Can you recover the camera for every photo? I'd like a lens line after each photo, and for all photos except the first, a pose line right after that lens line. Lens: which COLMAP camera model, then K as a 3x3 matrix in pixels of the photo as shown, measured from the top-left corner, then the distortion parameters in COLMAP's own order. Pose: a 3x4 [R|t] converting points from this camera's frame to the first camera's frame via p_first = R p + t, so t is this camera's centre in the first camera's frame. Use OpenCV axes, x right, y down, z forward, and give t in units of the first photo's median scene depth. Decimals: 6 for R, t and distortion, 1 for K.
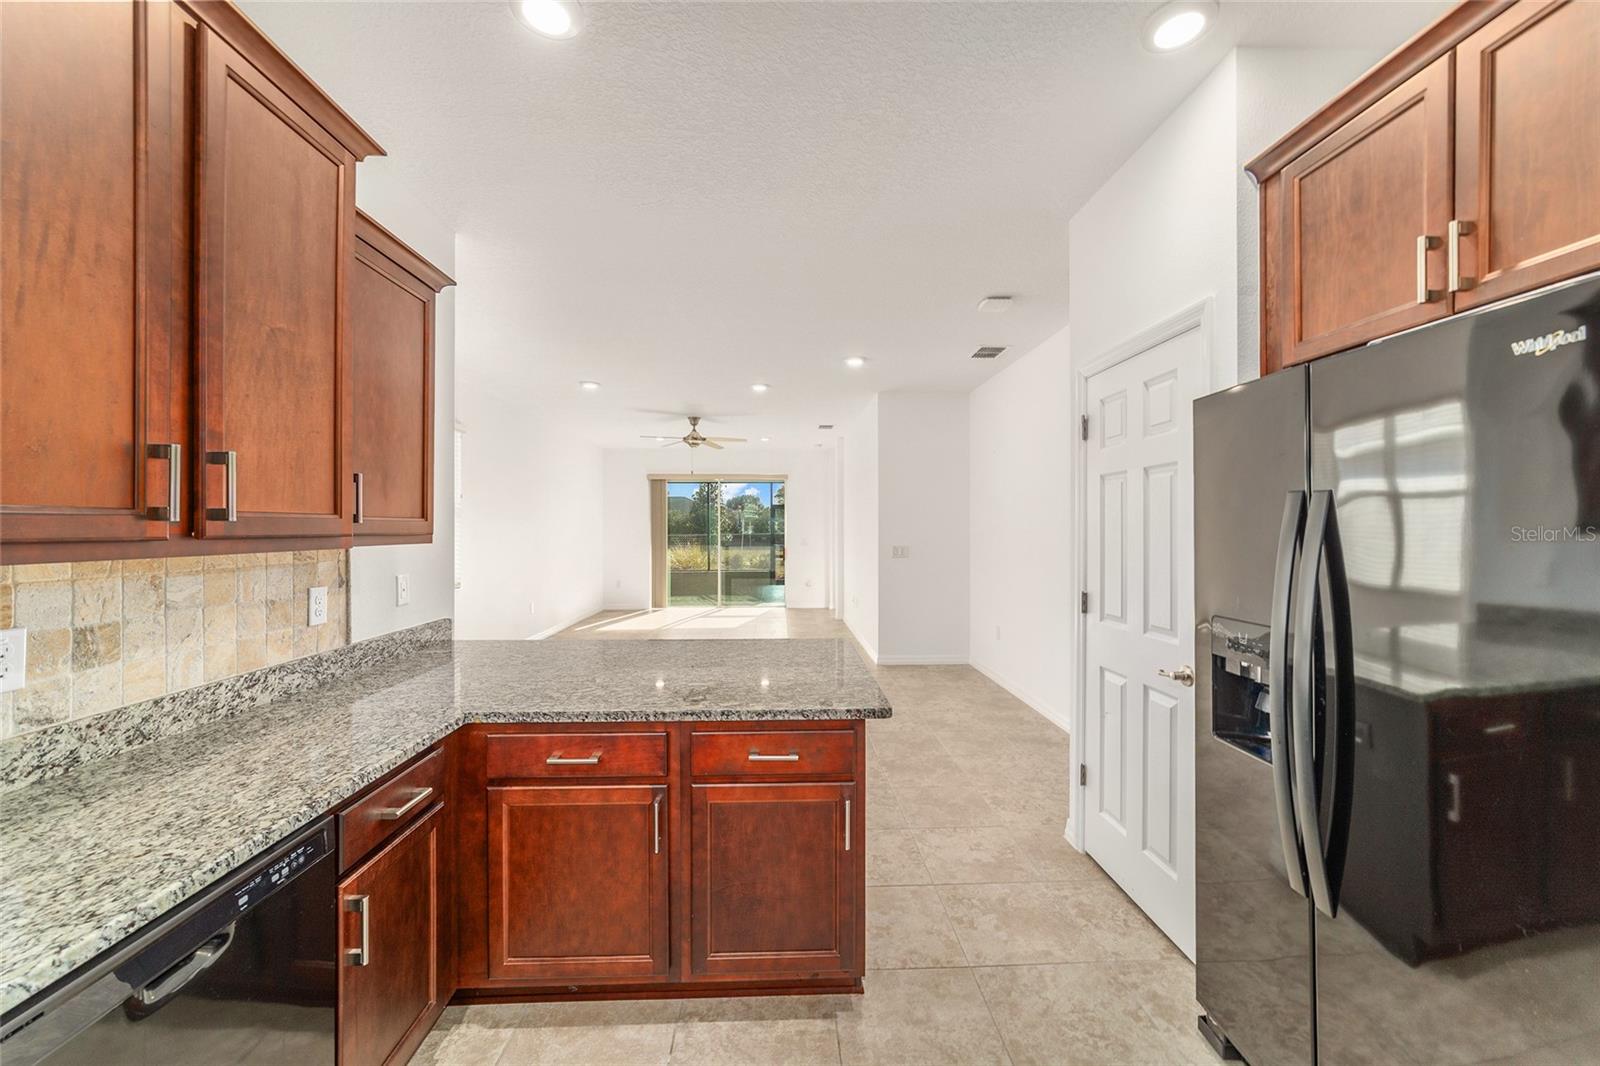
lens RADIAL K [[615.9, 0, 800.9], [0, 615.9, 528.7], [0, 0, 1]] dist [-0.018041, 0.008365]
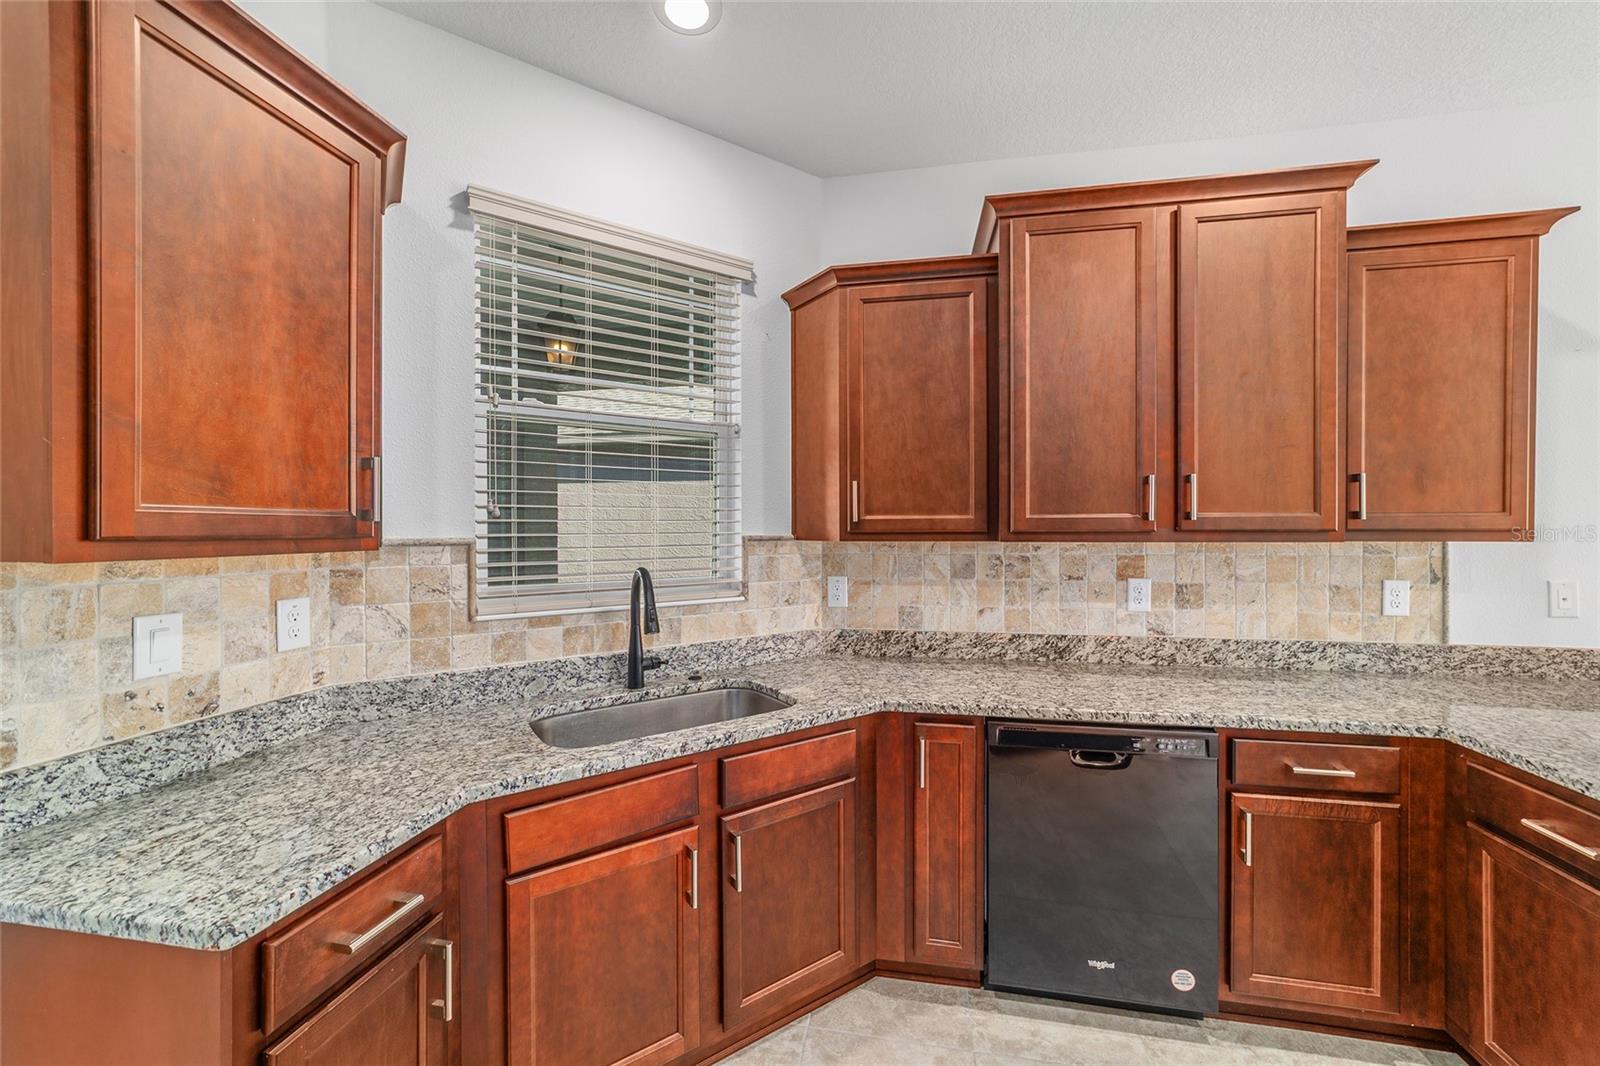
lens RADIAL K [[615.9, 0, 799.5], [0, 615.9, 531.5], [0, 0, 1]] dist [-0.018041, 0.008365]
pose [[-0.225642, 0.007019, -0.974185, 0.535859], [0.003138, 0.999974, 0.006478, 0.002624], [0.974205, -0.001595, -0.225658, 0.272969]]
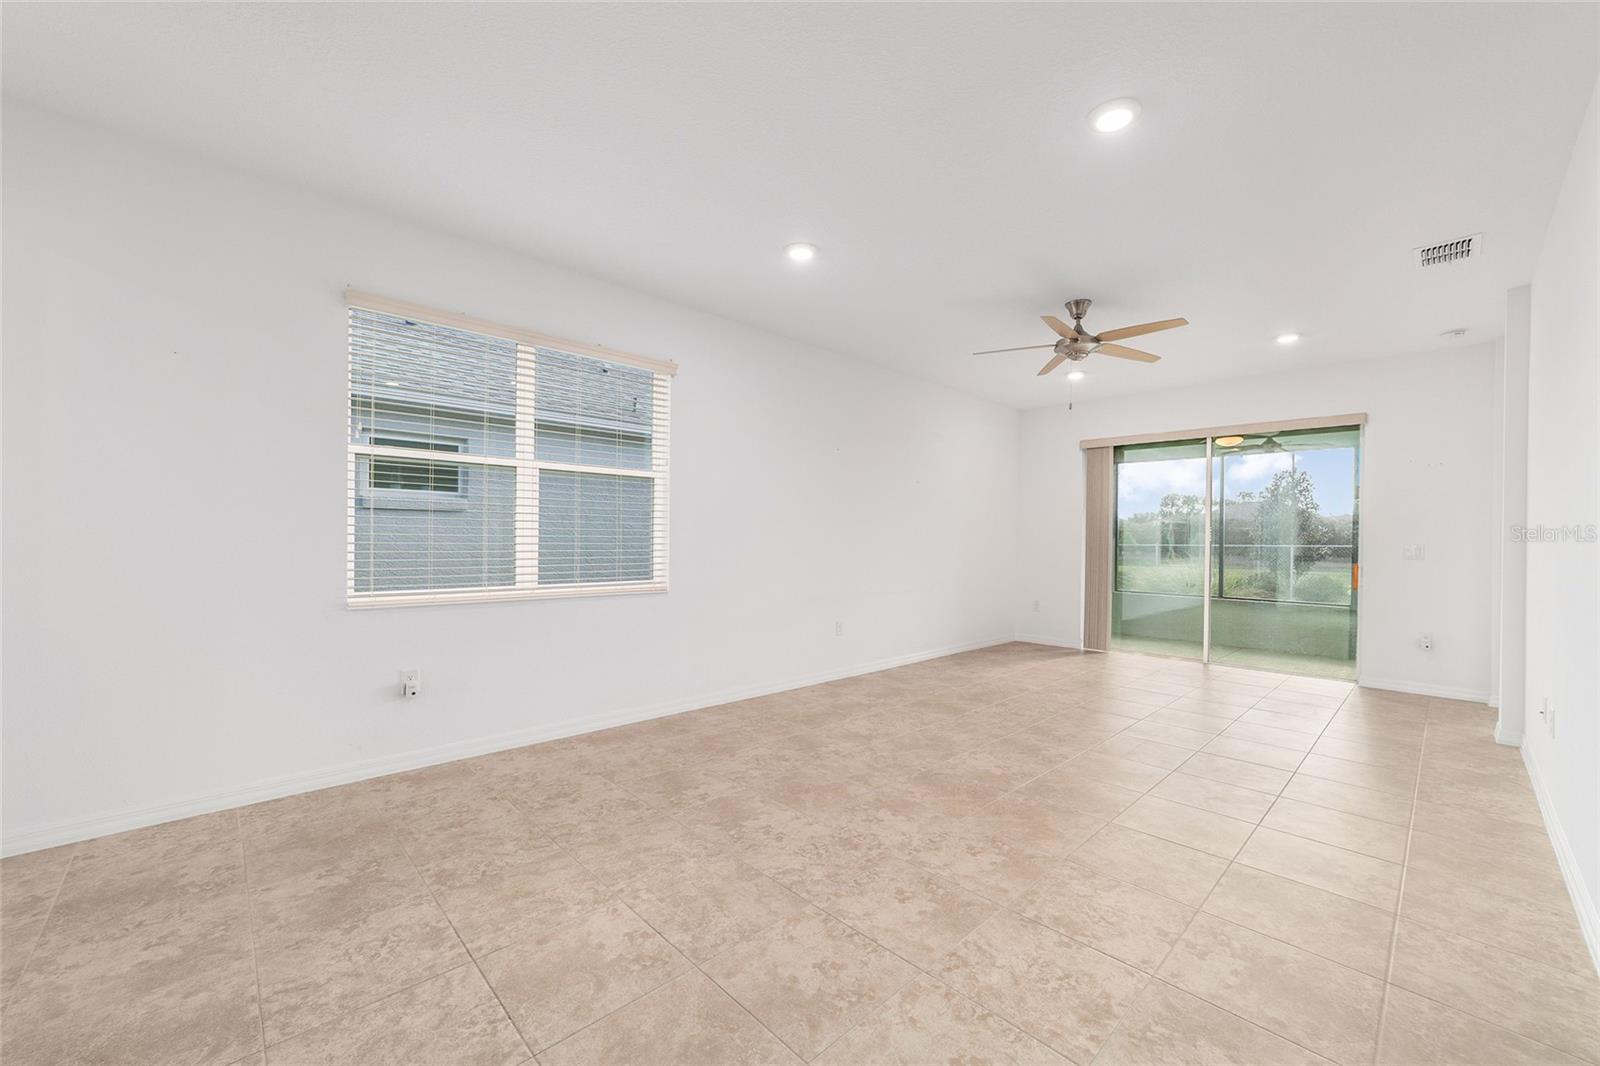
lens RADIAL K [[615.9, 0, 801.5], [0, 615.9, 541.7], [0, 0, 1]] dist [-0.018041, 0.008365]
pose [[0.658542, 0.012650, -0.752438, 0.321772], [-0.014351, 0.999888, 0.004250, 0.111073], [0.752407, 0.007999, 0.658650, 2.139658]]
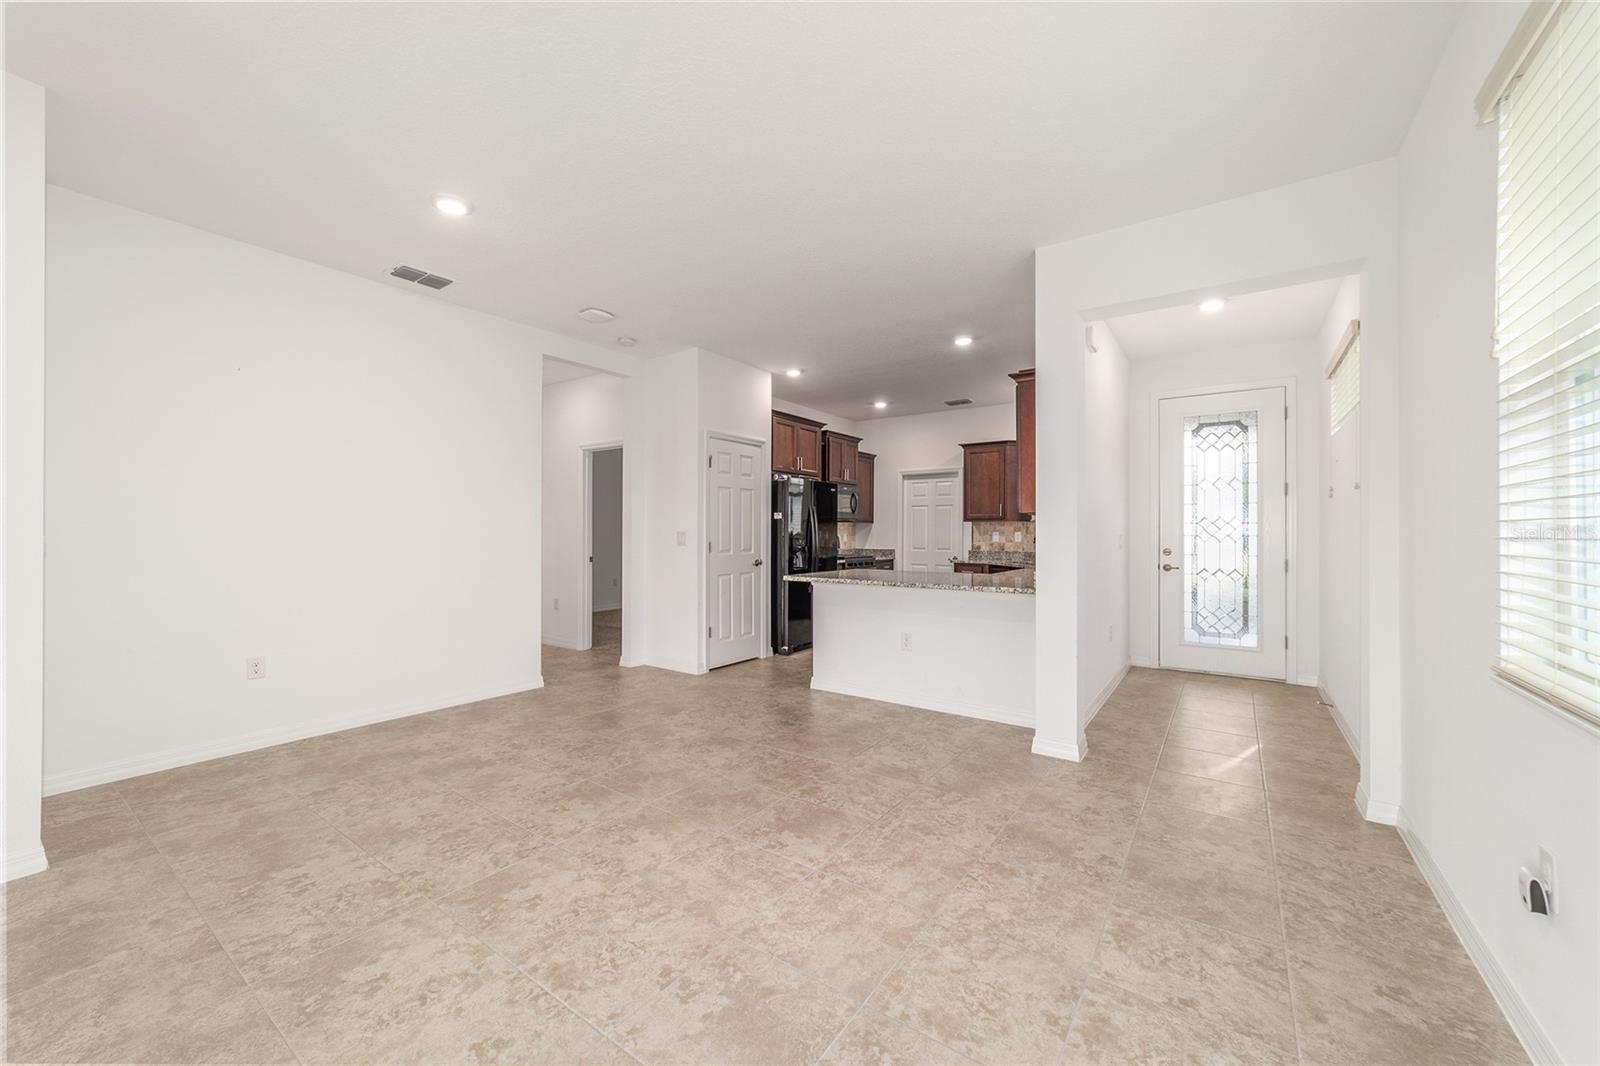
lens RADIAL K [[615.9, 0, 802.4], [0, 615.9, 530.6], [0, 0, 1]] dist [-0.018041, 0.008365]
pose [[-0.792708, 0.001290, 0.609600, -1.557304], [-0.001296, 0.999992, -0.003801, 0.110649], [-0.609600, -0.003803, -0.792700, 3.698511]]
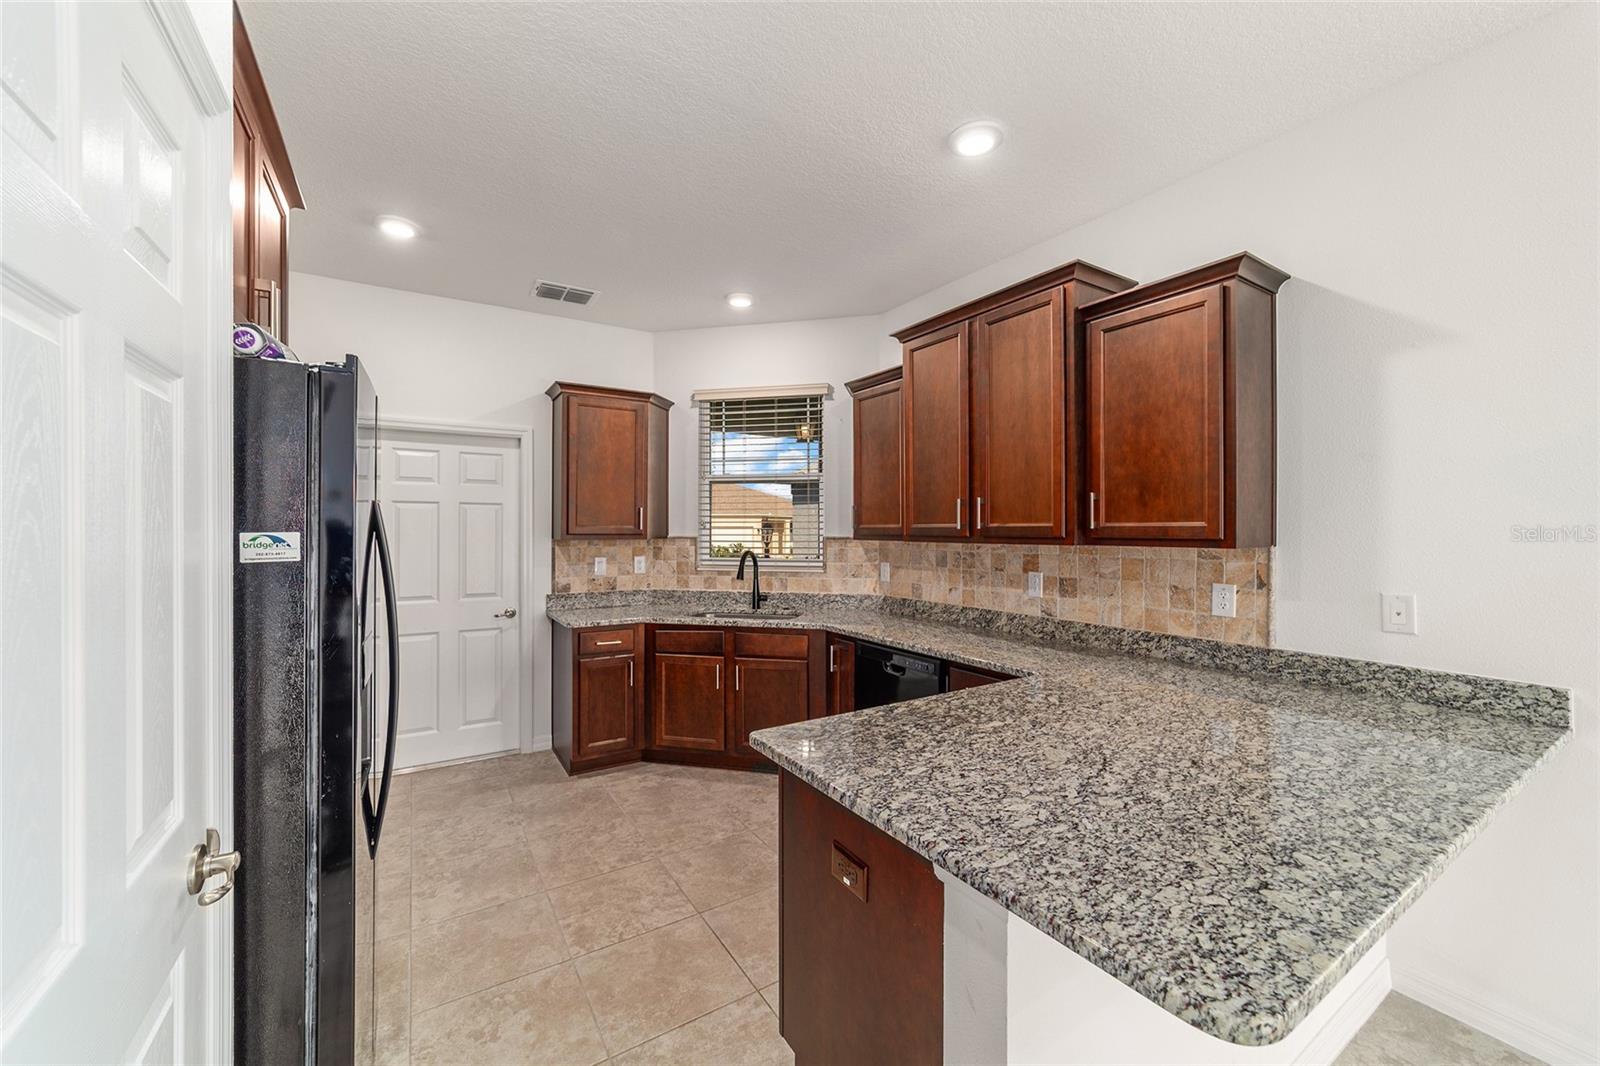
lens RADIAL K [[615.9, 0, 798.4], [0, 615.9, 529.9], [0, 0, 1]] dist [-0.018041, 0.008365]
pose [[-0.866596, 0.001351, -0.499009, 0.541034], [0.000670, 0.999999, 0.001543, -0.007593], [0.499010, 0.001003, -0.866595, 1.840592]]
